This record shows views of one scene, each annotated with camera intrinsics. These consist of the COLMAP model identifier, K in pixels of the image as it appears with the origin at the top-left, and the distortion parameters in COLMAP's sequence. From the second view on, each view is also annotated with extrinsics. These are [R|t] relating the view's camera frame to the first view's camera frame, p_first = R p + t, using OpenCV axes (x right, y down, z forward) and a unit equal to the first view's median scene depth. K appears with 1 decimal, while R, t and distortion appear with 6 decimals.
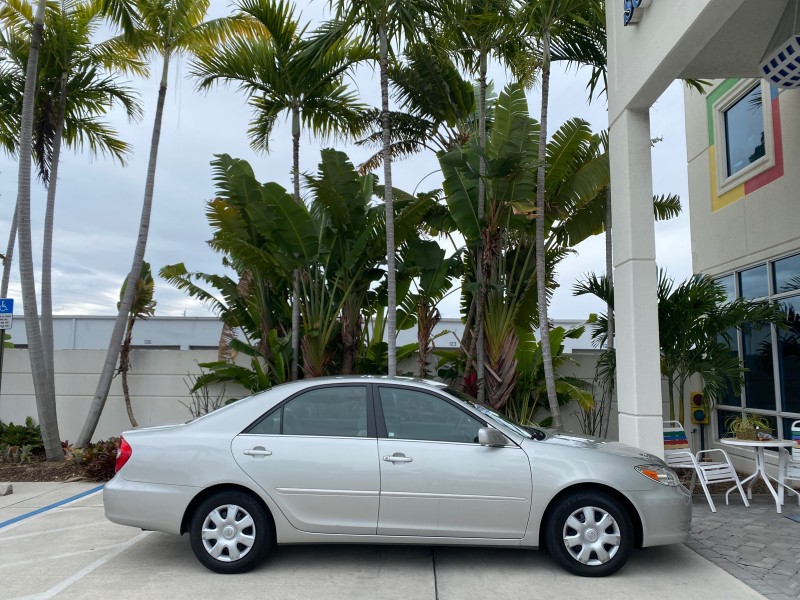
lens RADIAL K [[613.0, 0, 397.3], [0, 613.0, 297.7], [0, 0, 1]] dist [0.025690, -0.025769]
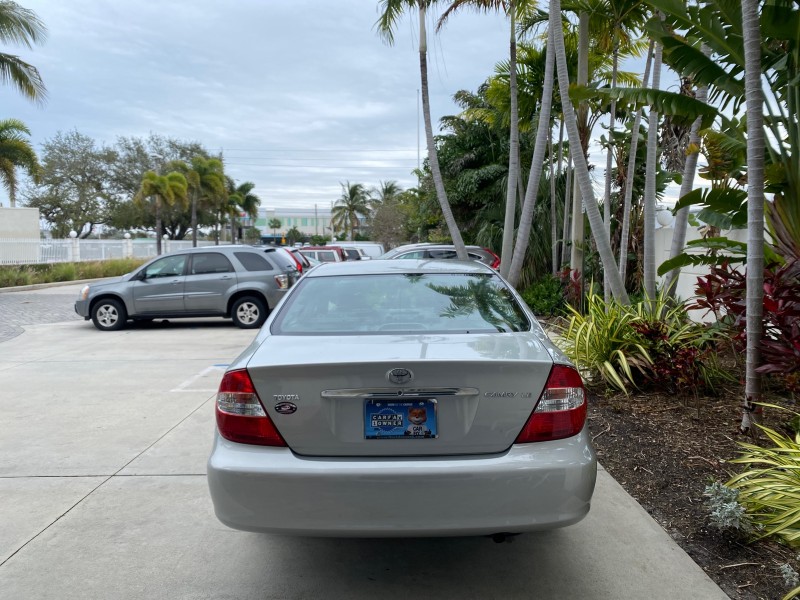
lens RADIAL K [[613.0, 0, 398.9], [0, 613.0, 299.5], [0, 0, 1]] dist [0.025690, -0.025769]
pose [[0.032921, 0.079562, -0.996286, 0.459060], [0.122290, 0.989016, 0.083022, 0.066766], [0.991948, -0.124569, 0.022829, 0.573576]]
